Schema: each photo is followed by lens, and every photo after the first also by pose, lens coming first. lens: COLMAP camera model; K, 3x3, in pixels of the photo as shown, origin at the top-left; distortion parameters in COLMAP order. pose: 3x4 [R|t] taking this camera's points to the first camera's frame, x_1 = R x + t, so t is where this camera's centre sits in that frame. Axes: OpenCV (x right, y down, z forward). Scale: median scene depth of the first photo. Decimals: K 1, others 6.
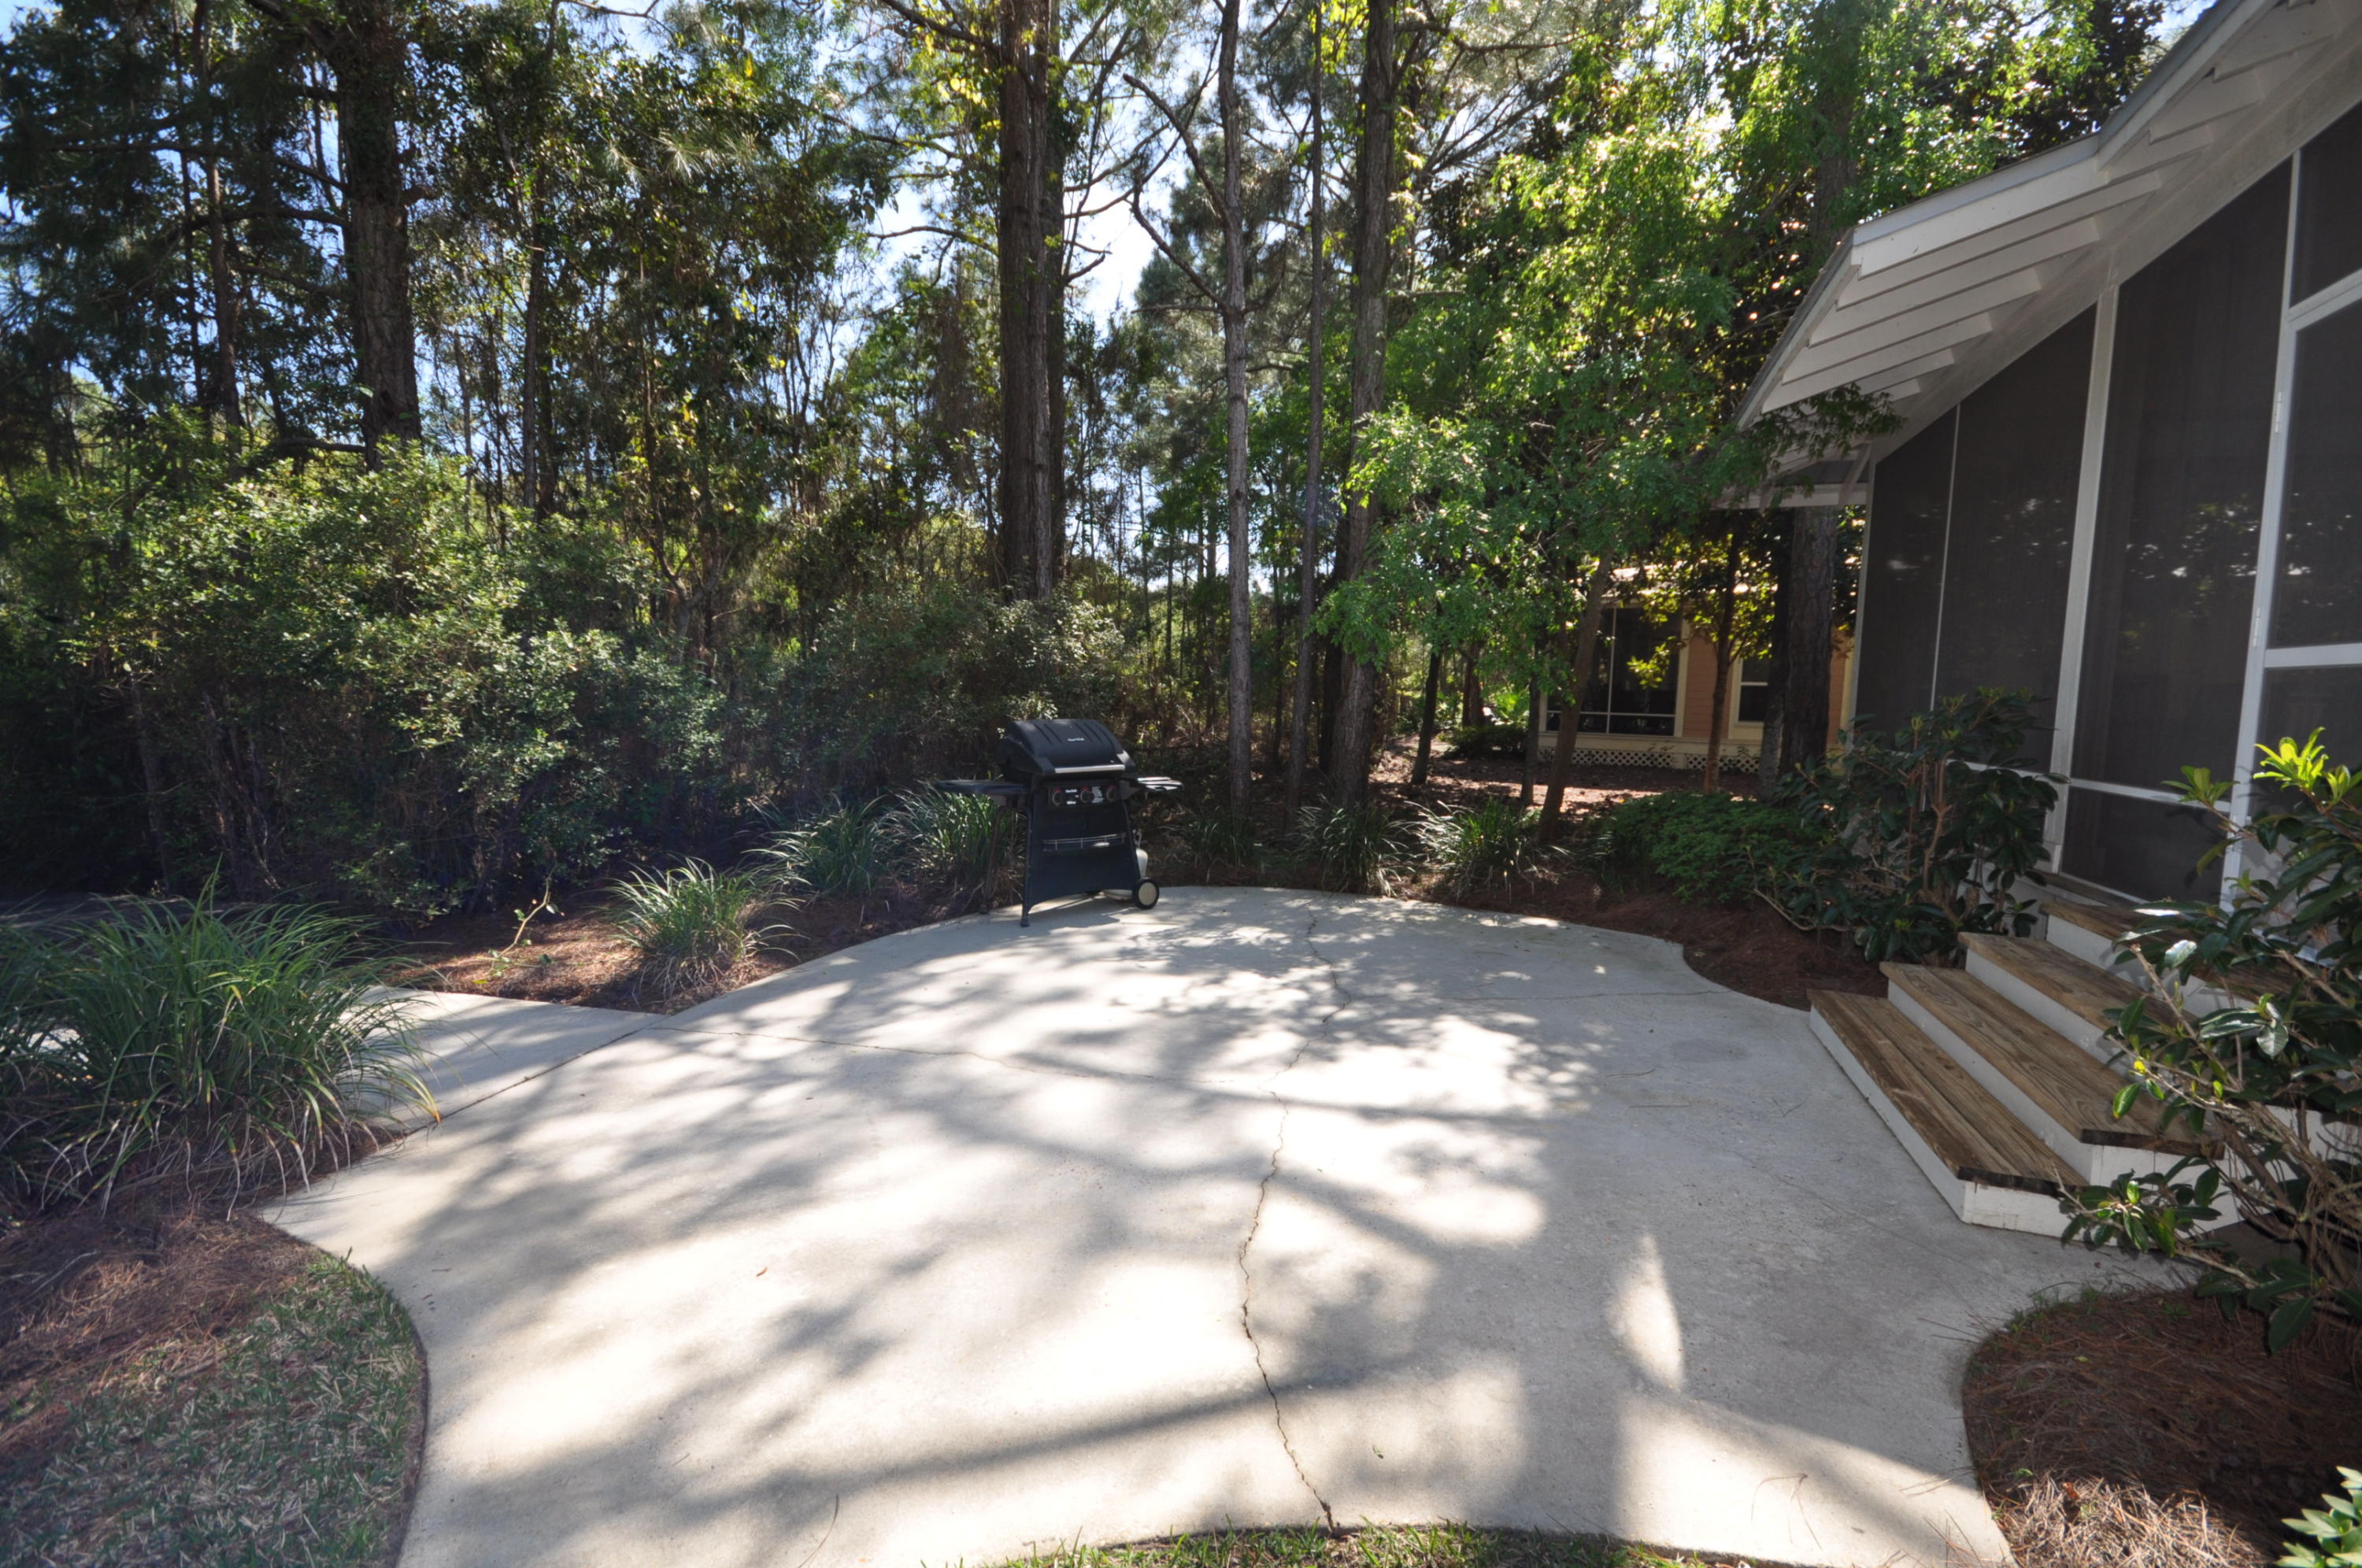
lens RADIAL K [[1036.4, 0, 1179.0], [0, 1036.4, 793.0], [0, 0, 1]] dist [0.002497, -0.006875]
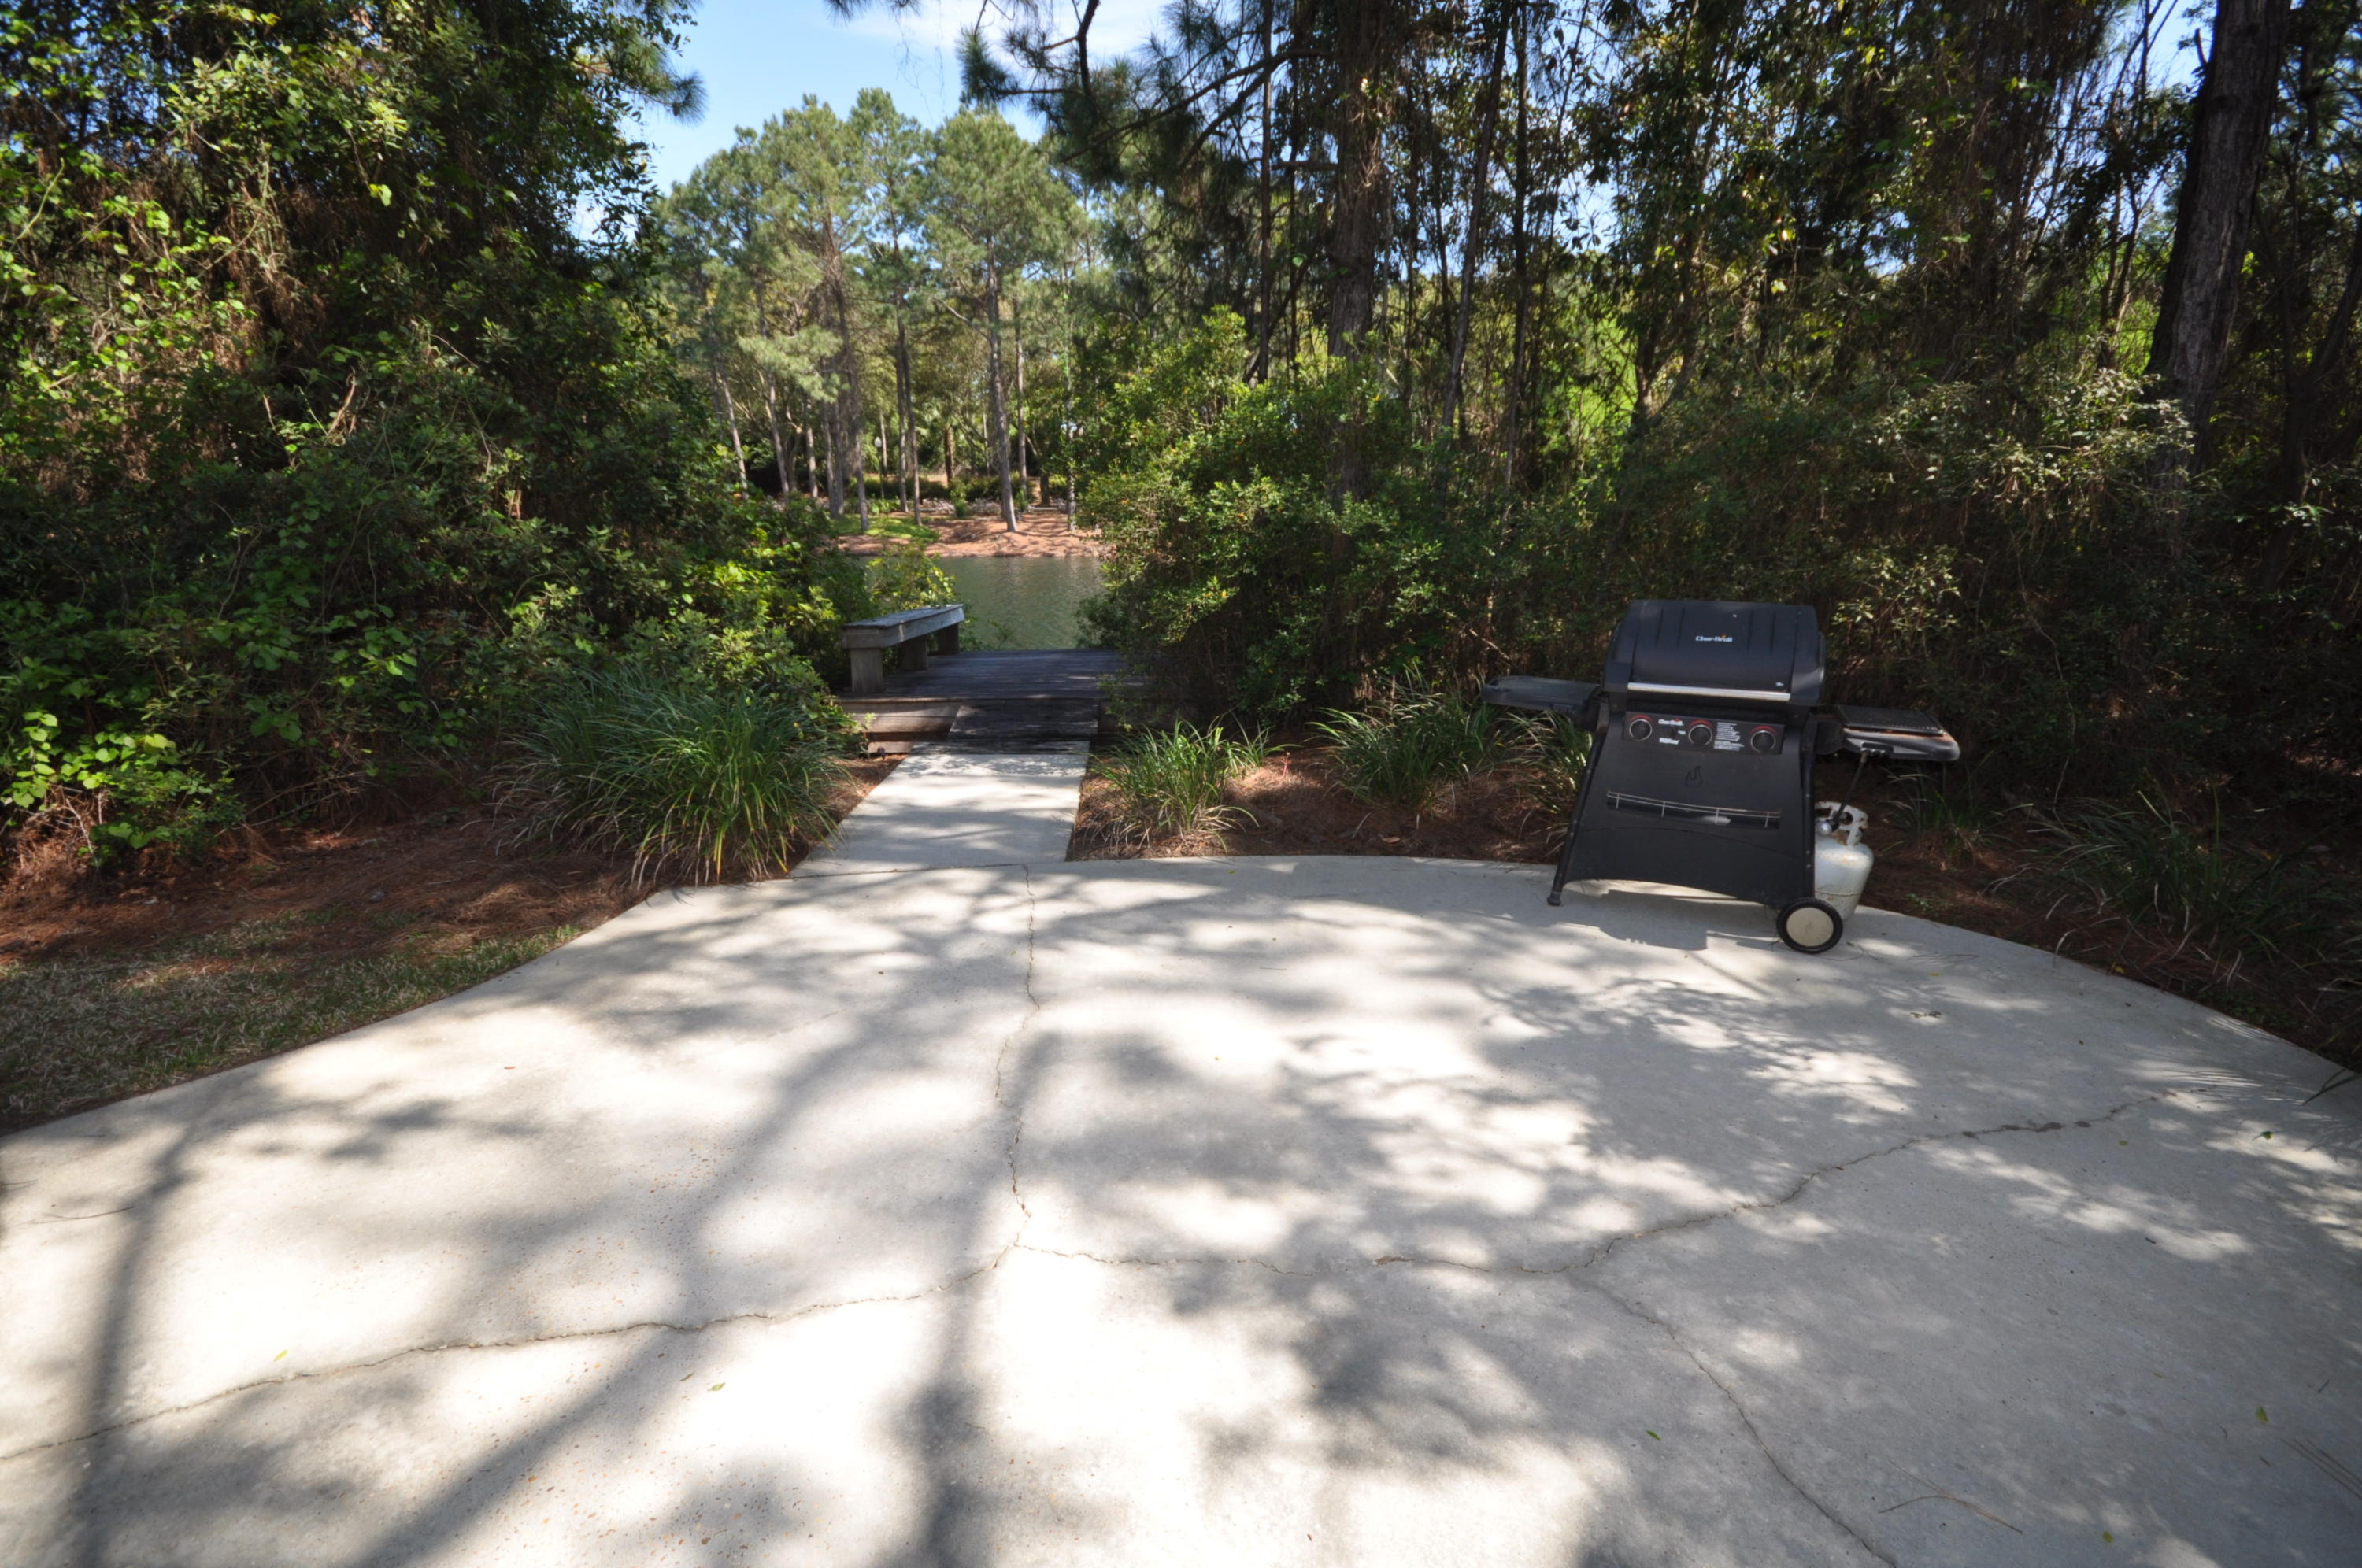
lens RADIAL K [[1036.4, 0, 1179.0], [0, 1036.4, 793.0], [0, 0, 1]] dist [0.002497, -0.006875]
pose [[0.352670, 0.236495, -0.905369, 0.564298], [-0.077708, 0.971596, 0.223524, -0.114165], [0.932515, -0.008476, 0.361031, 0.816047]]
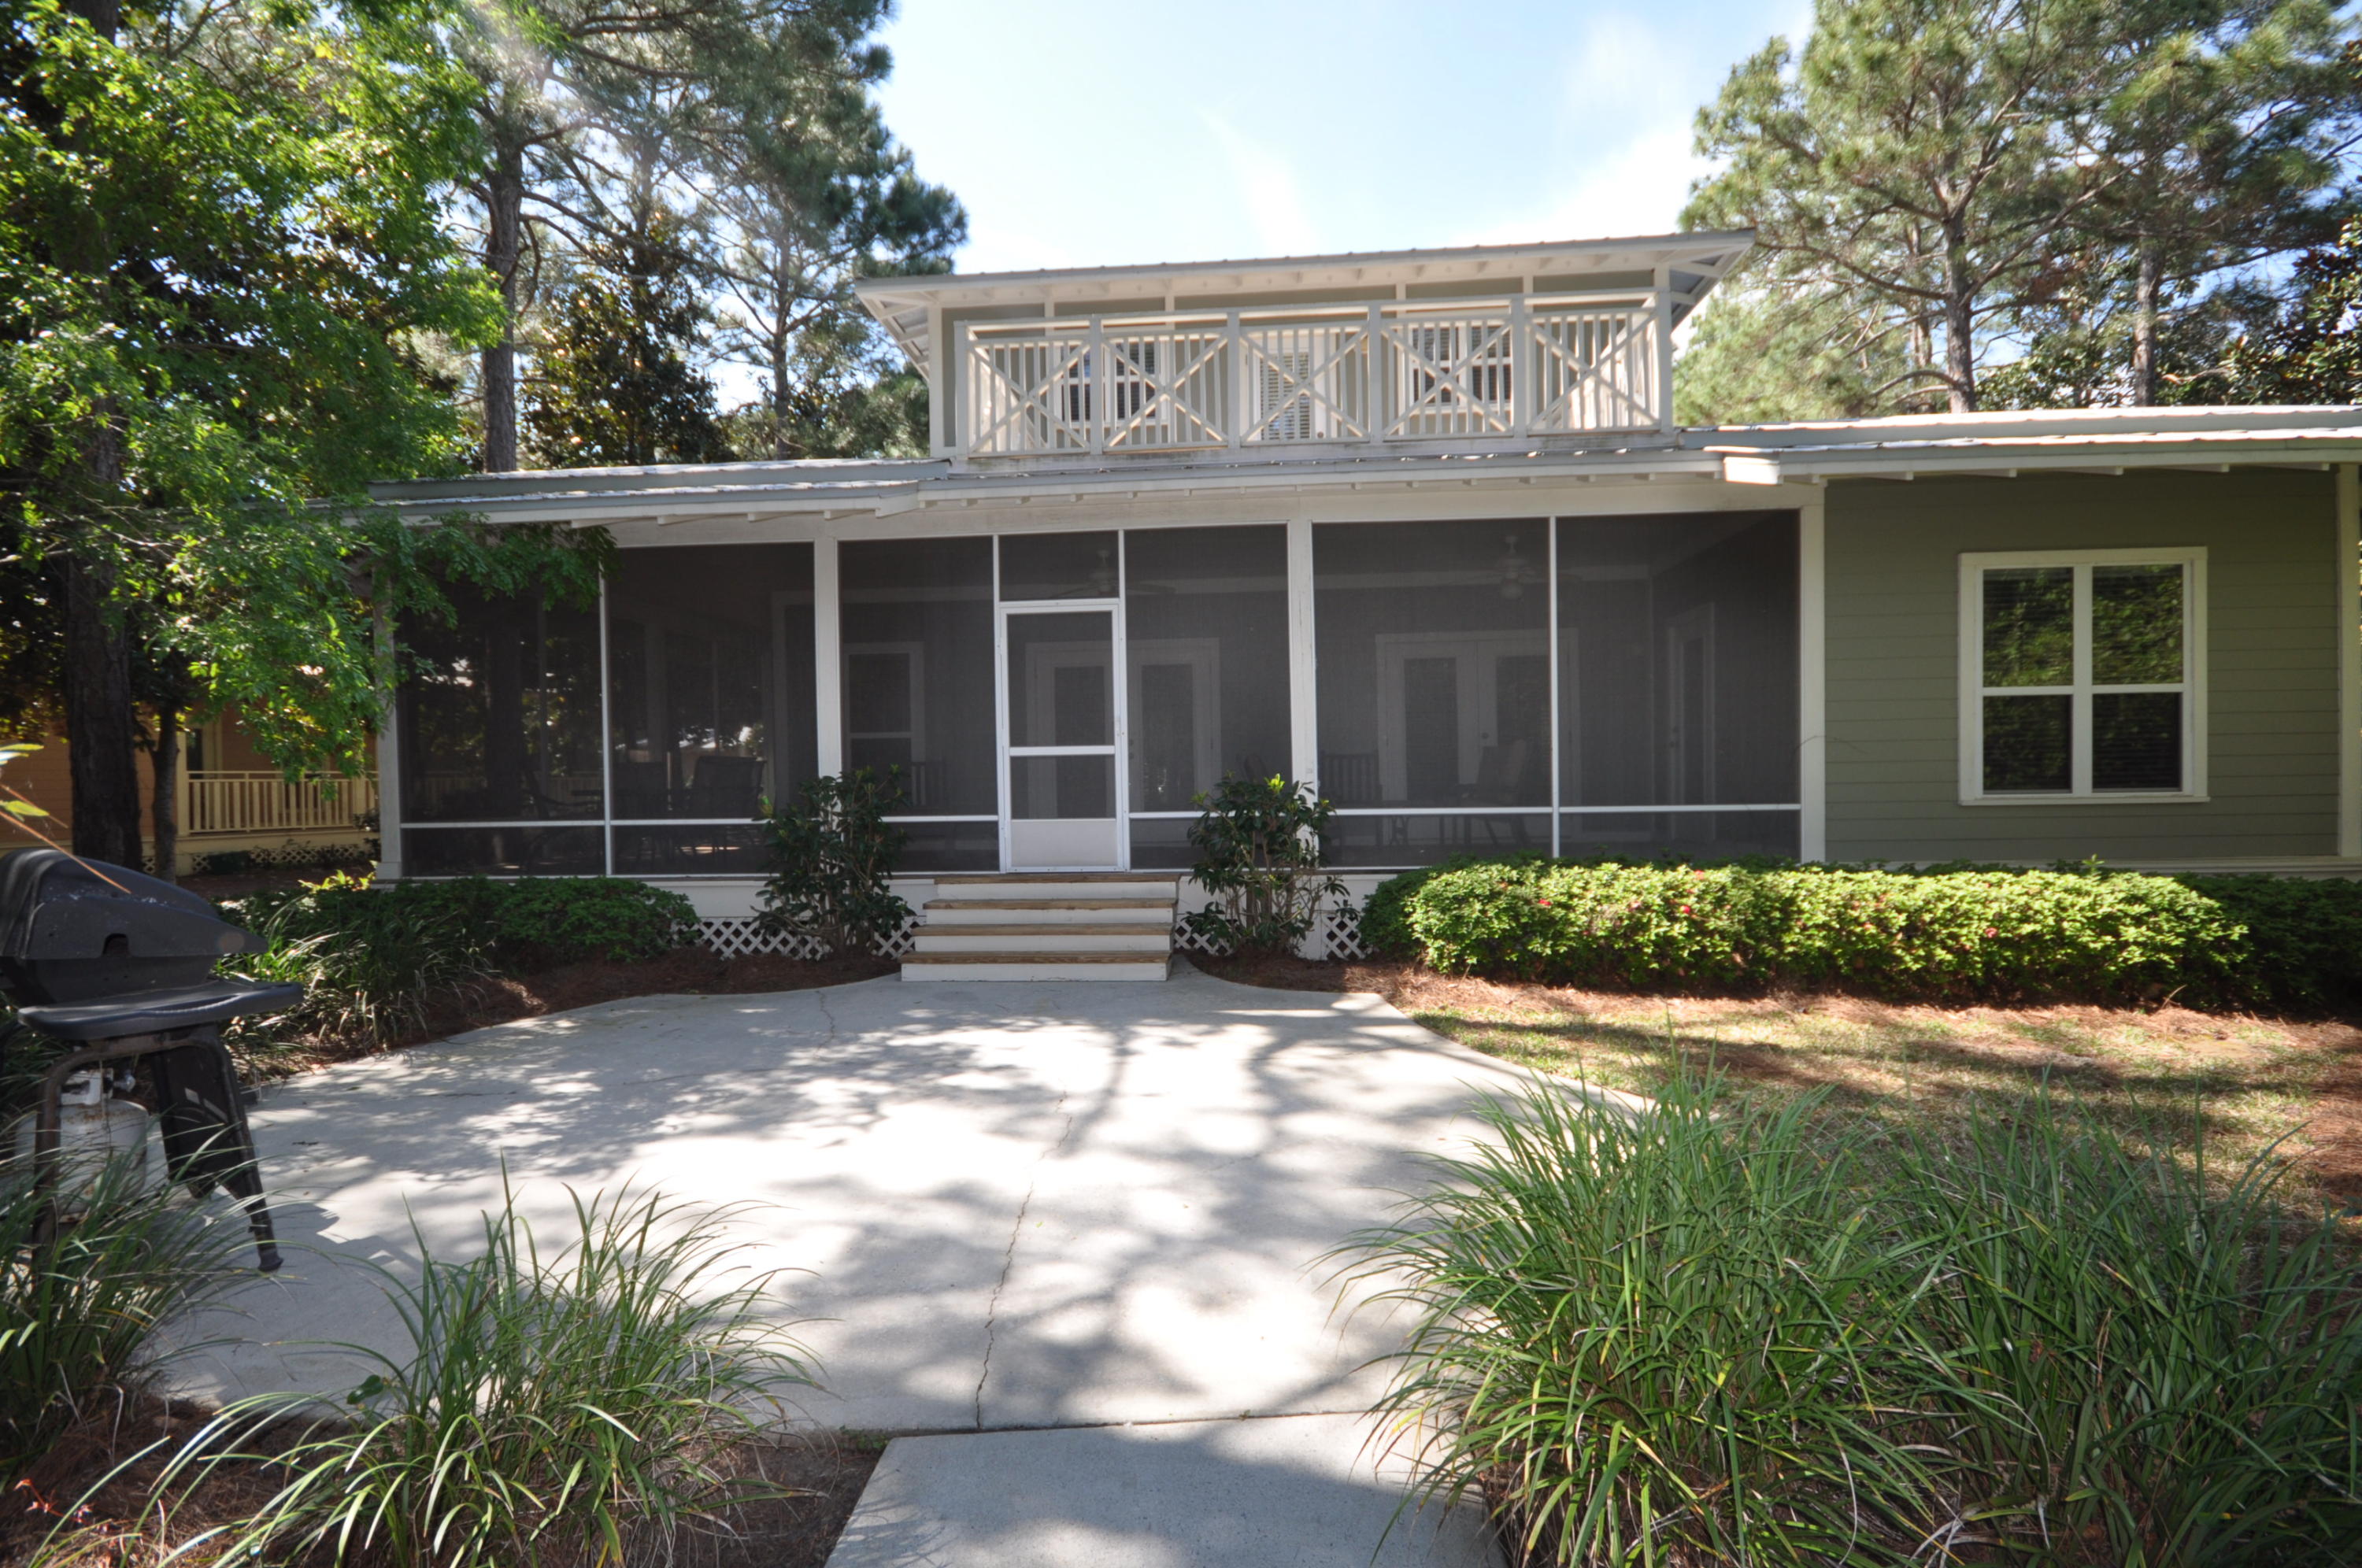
lens RADIAL K [[1036.4, 0, 1179.0], [0, 1036.4, 793.0], [0, 0, 1]] dist [0.002497, -0.006875]
pose [[-0.267201, -0.054278, 0.962111, -1.152946], [0.101082, 0.991326, 0.083999, -0.169826], [-0.958325, 0.119696, -0.259396, 1.095241]]
